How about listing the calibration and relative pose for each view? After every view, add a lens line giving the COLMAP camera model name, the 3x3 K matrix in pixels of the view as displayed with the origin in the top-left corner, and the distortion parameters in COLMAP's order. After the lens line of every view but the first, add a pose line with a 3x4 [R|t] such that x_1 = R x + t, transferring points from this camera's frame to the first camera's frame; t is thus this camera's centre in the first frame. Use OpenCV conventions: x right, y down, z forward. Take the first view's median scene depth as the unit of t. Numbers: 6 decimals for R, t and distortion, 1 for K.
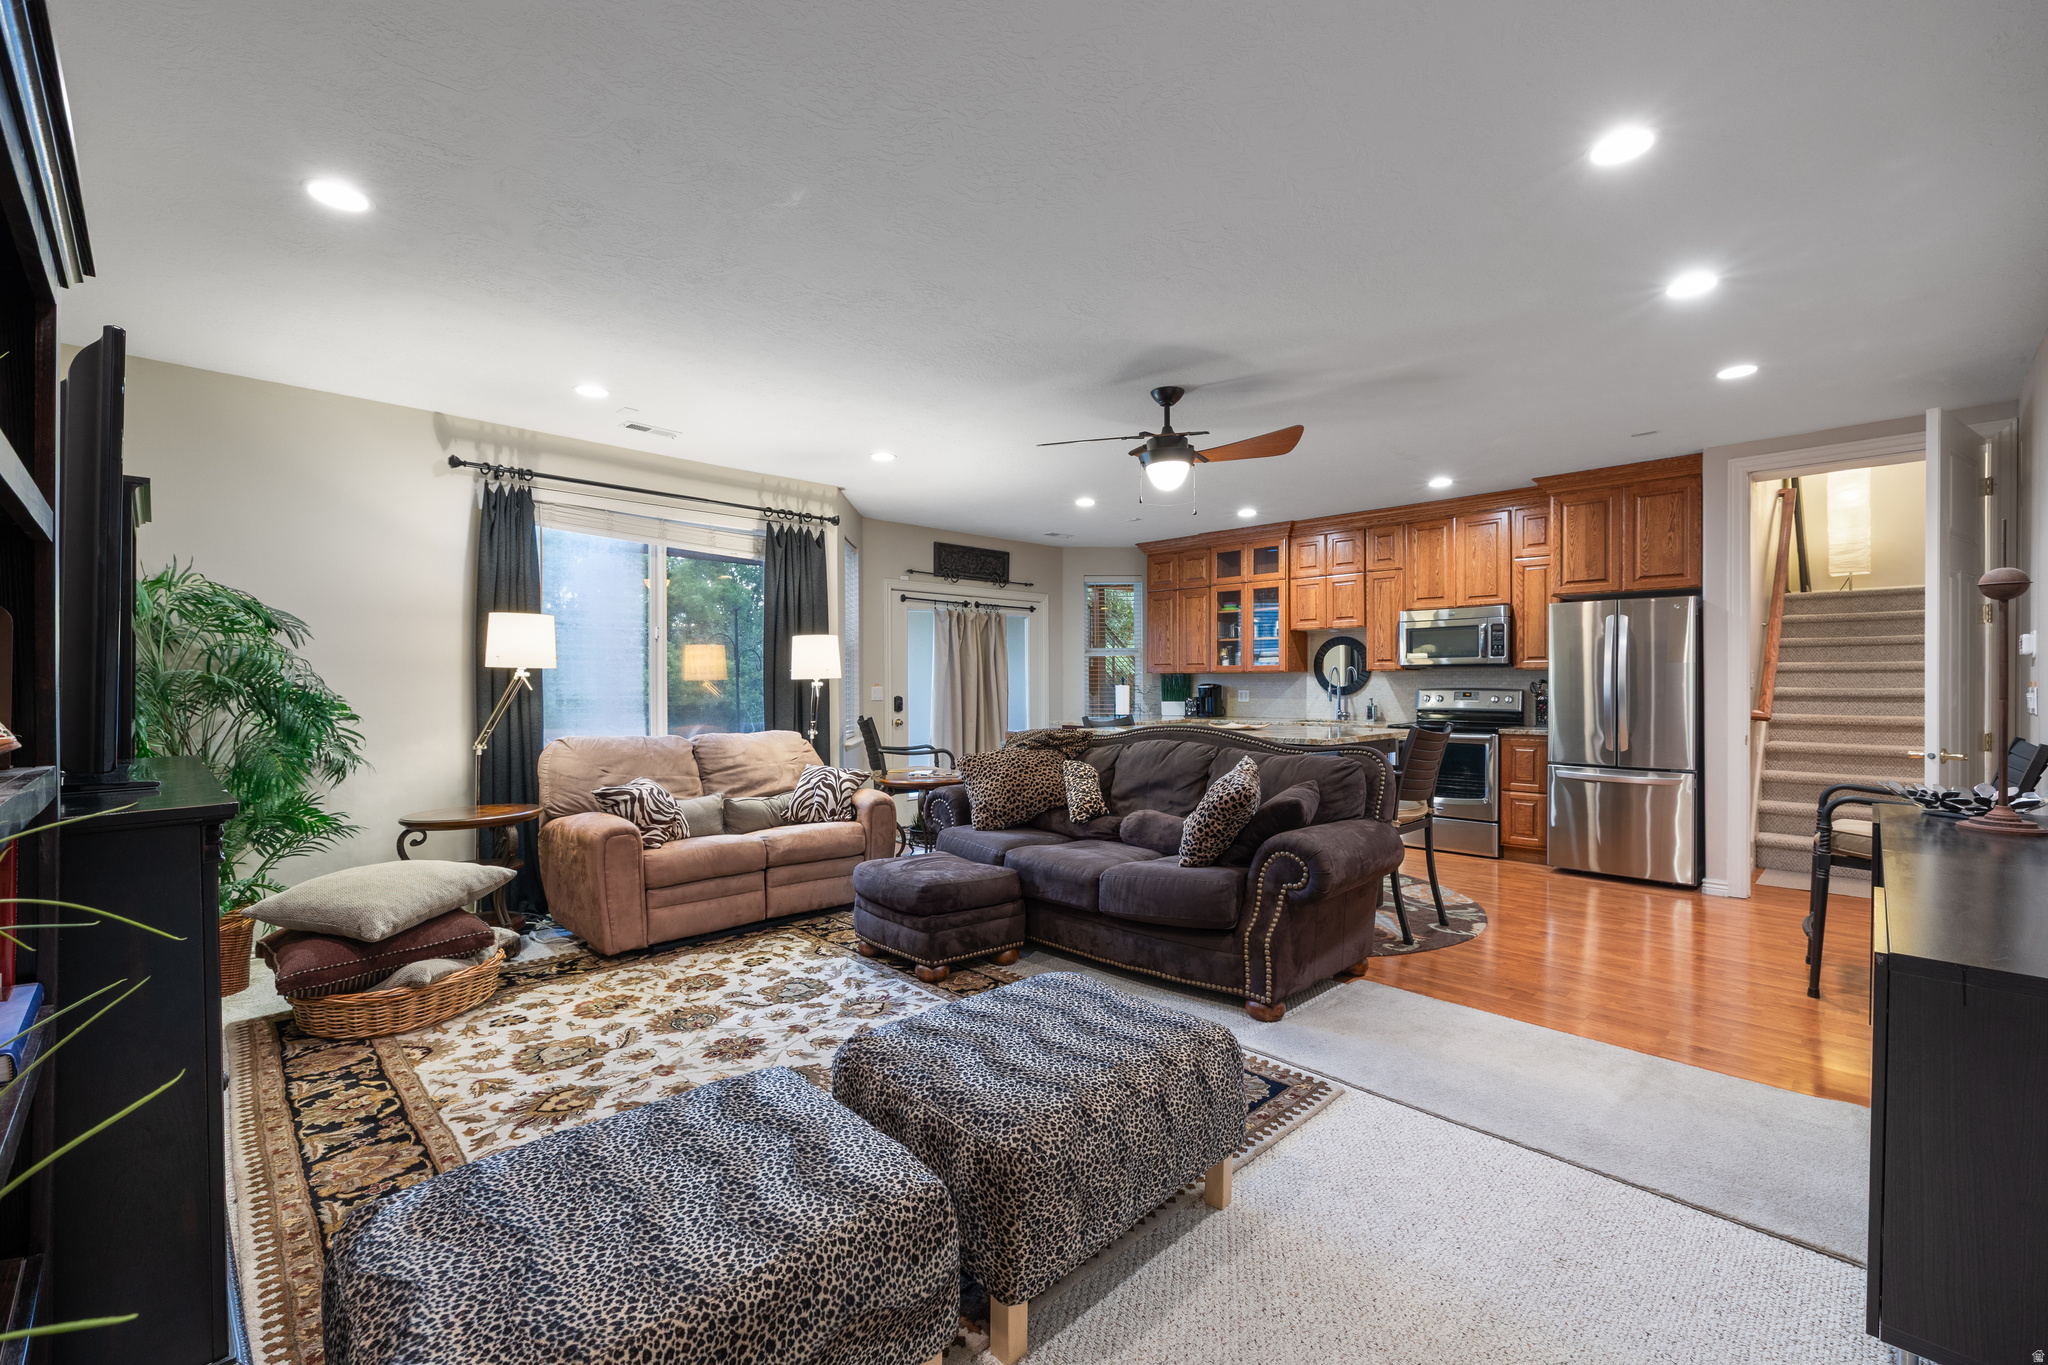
lens RADIAL K [[865.1, 0, 1024.4], [0, 865.1, 679.8], [0, 0, 1]] dist [0.001529, 0.000151]
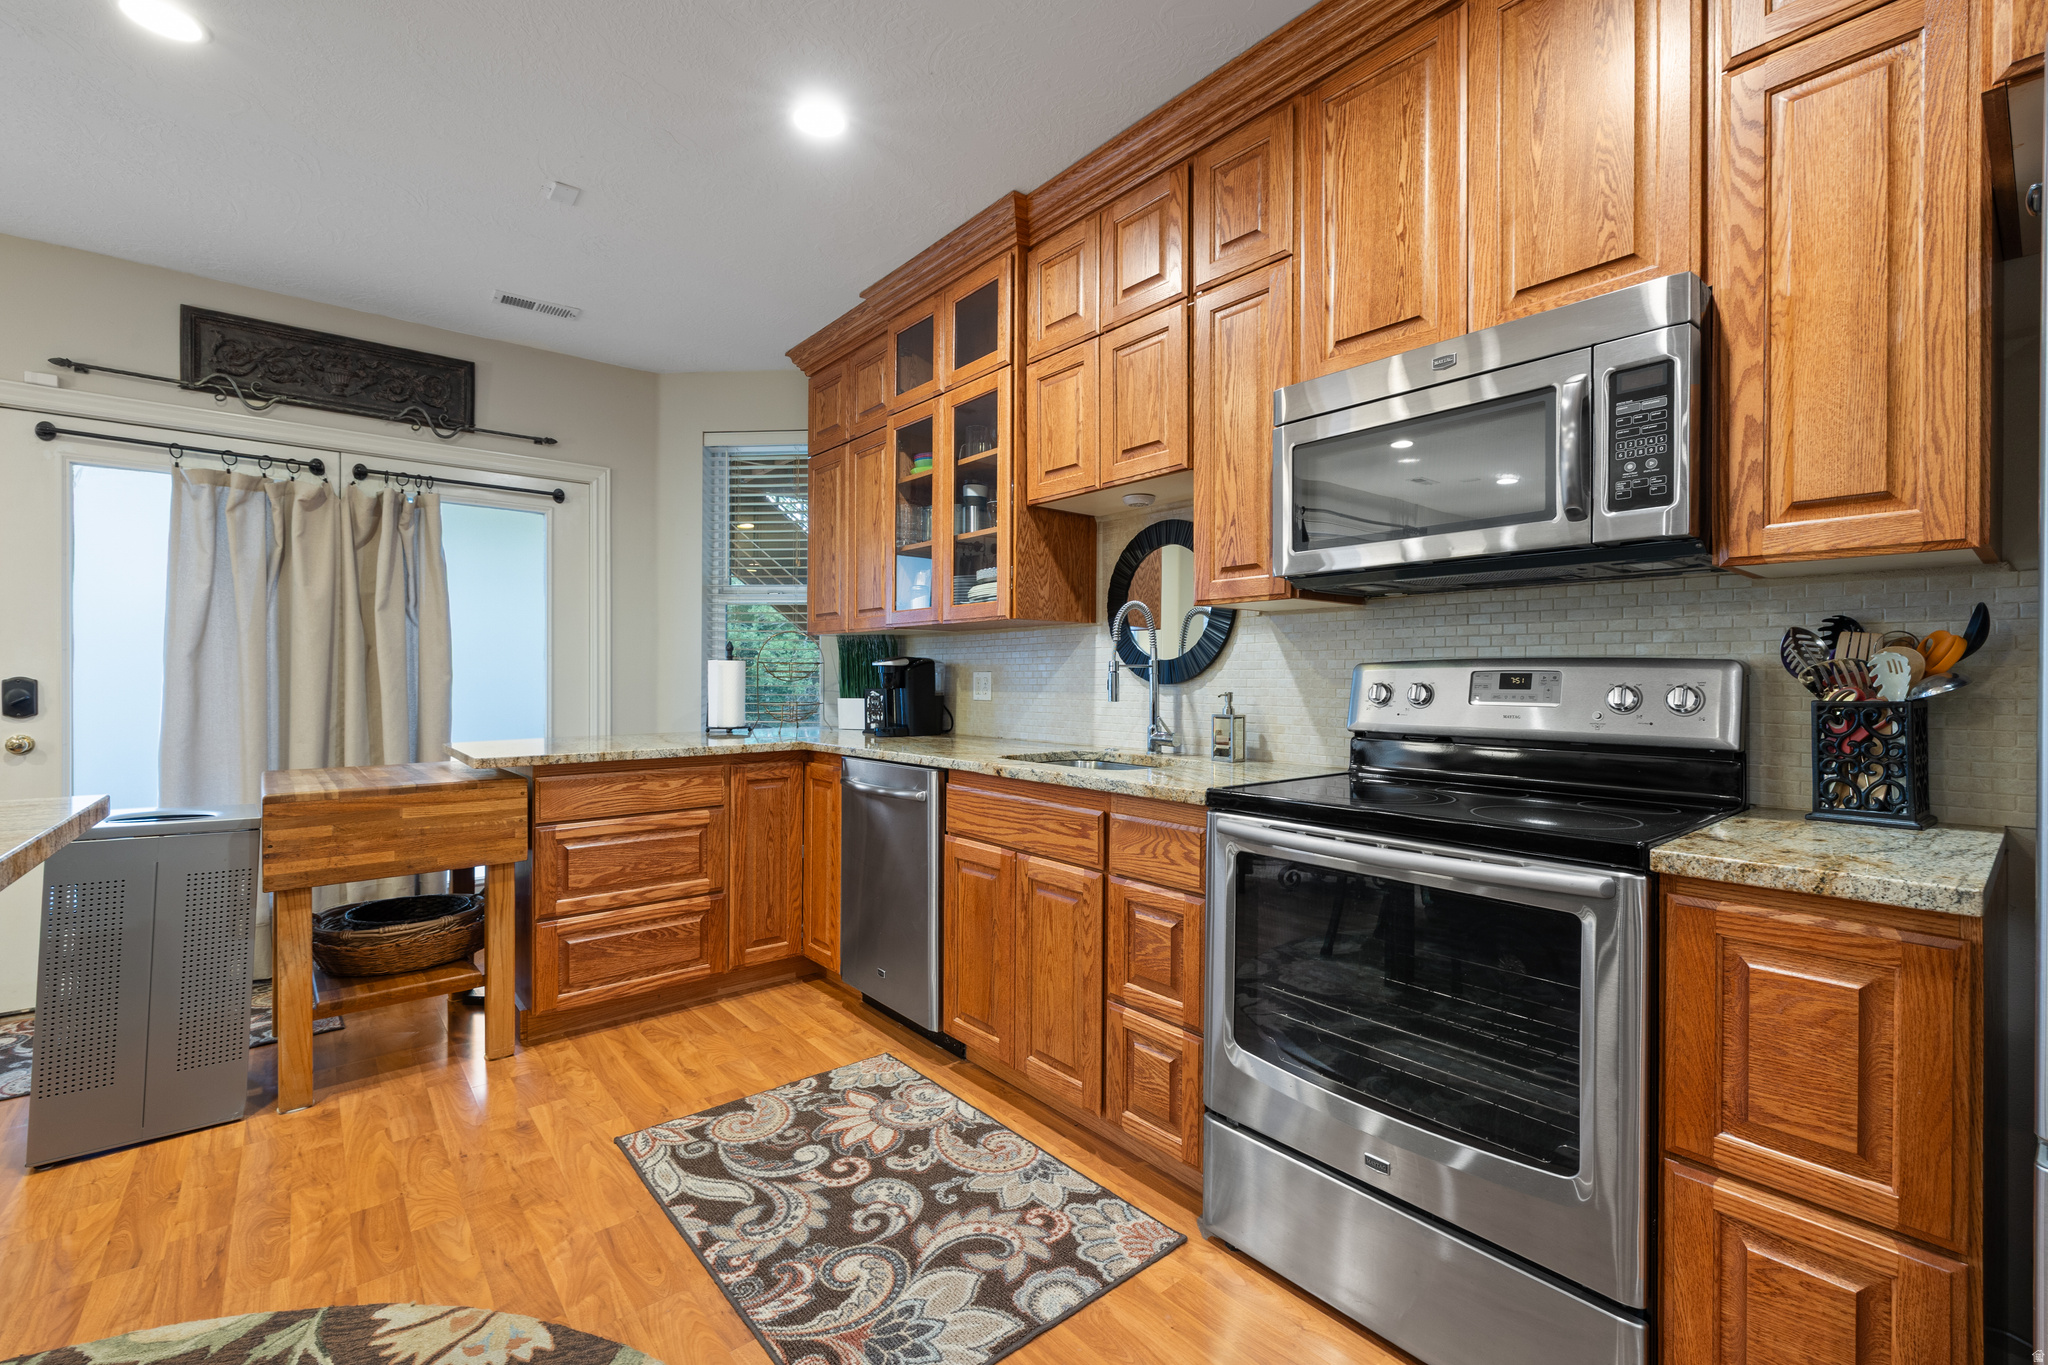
lens RADIAL K [[868.0, 0, 1028.1], [0, 868.0, 675.0], [0, 0, 1]] dist [0.000288, 0.000172]
pose [[0.996242, 0.006733, -0.086356, 0.372925], [-0.006881, 0.999975, -0.001421, 0.016278], [0.086344, 0.002010, 0.996263, 0.696175]]
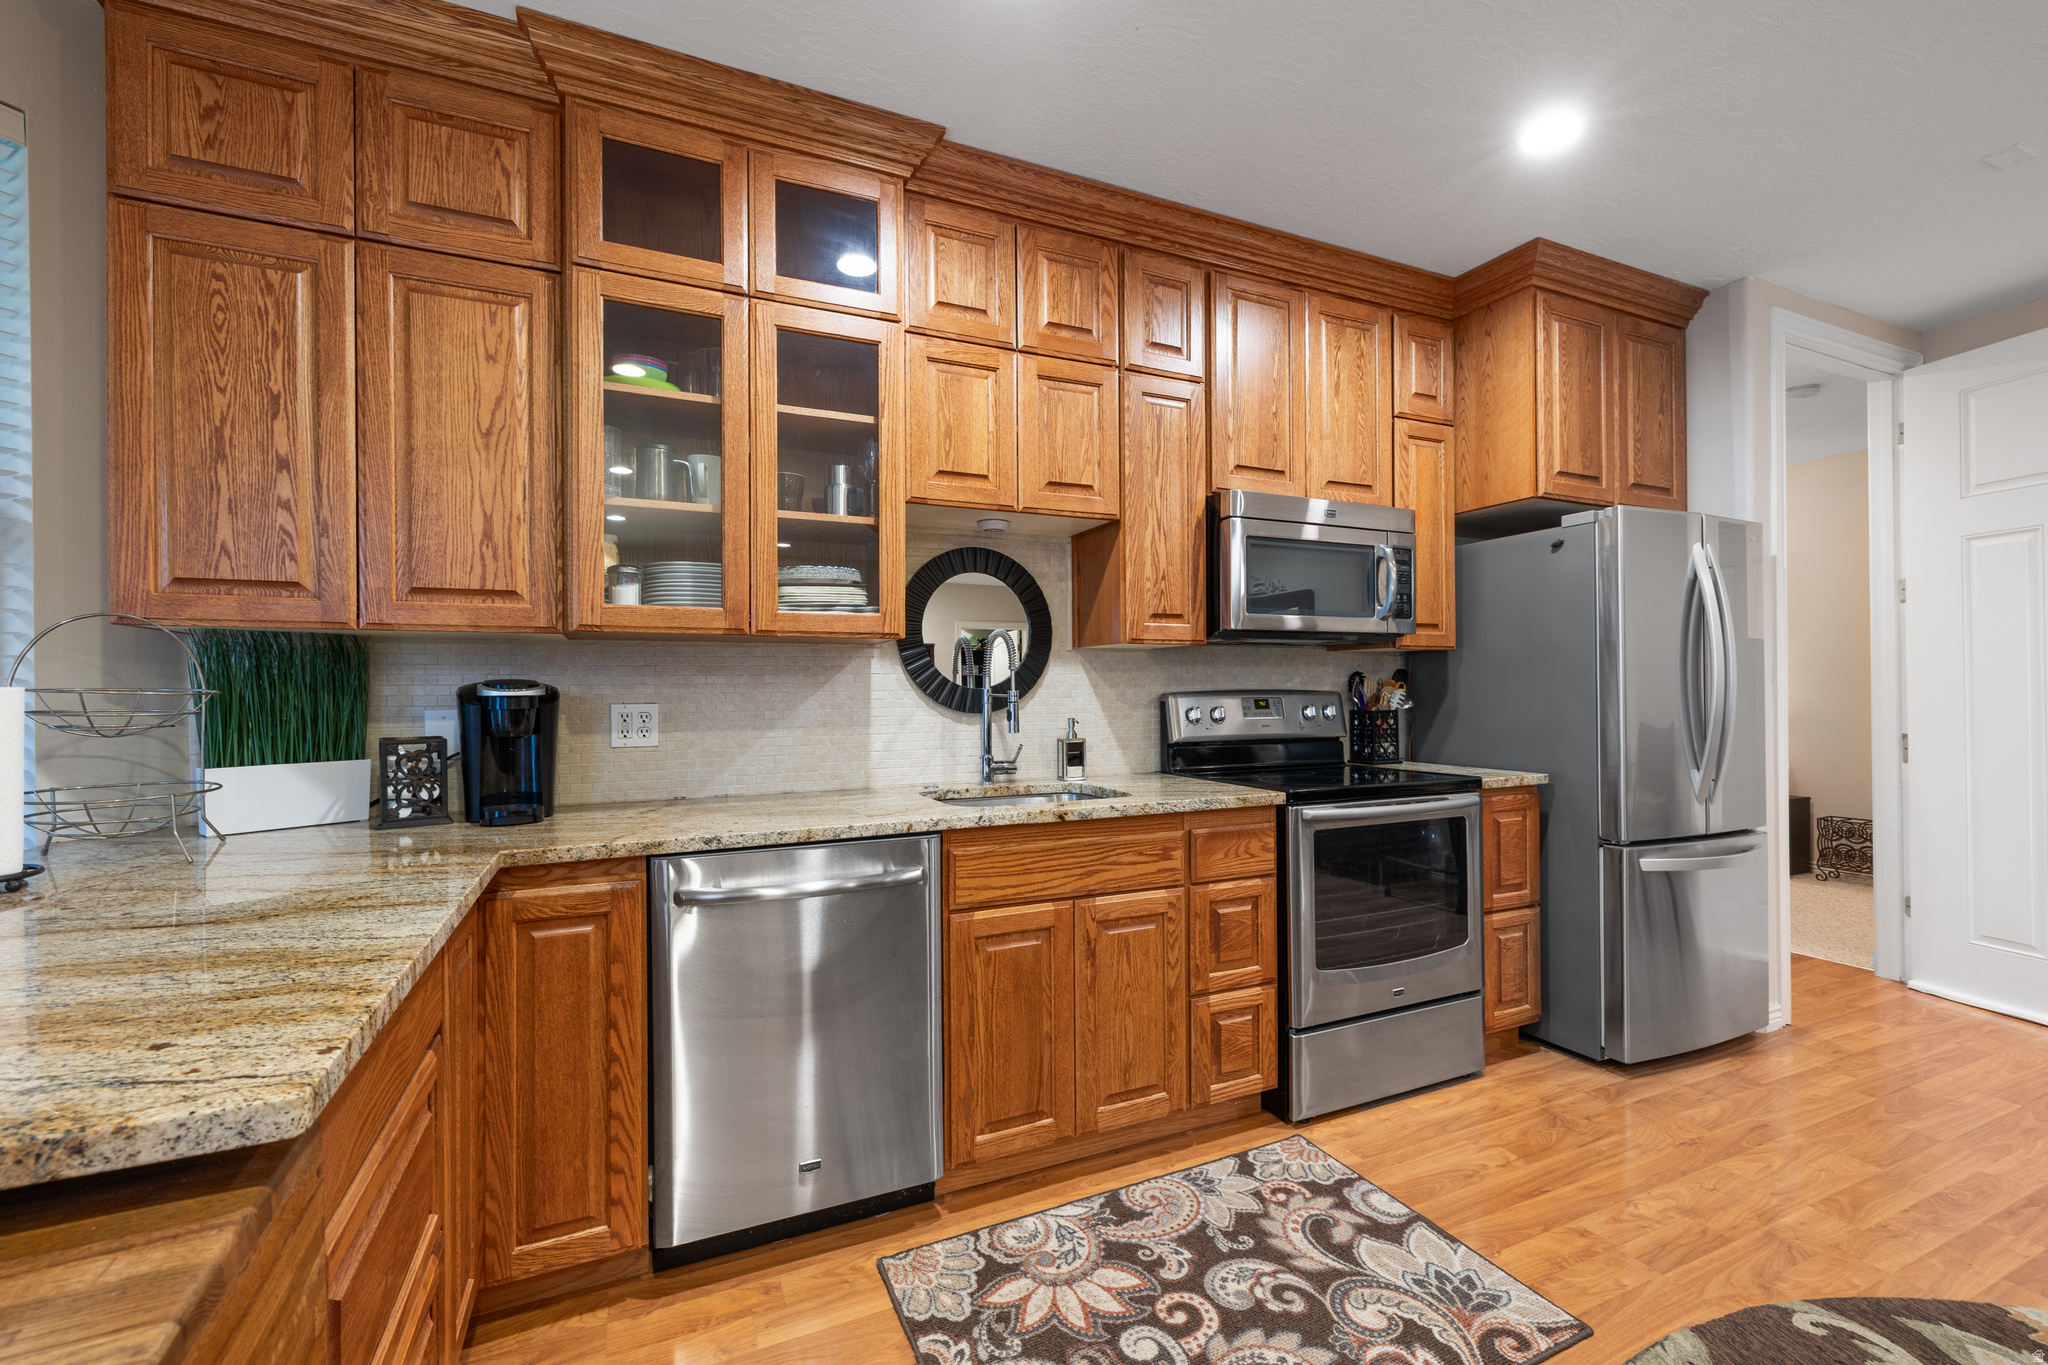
lens RADIAL K [[858.2, 0, 1022.5], [0, 858.2, 687.5], [0, 0, 1]] dist [0.000234, 0.000161]
pose [[0.352695, 0.003504, 0.935732, 0.047384], [0.004088, 0.999978, -0.005285, 0.010090], [-0.935730, 0.005689, 0.352672, 0.939517]]
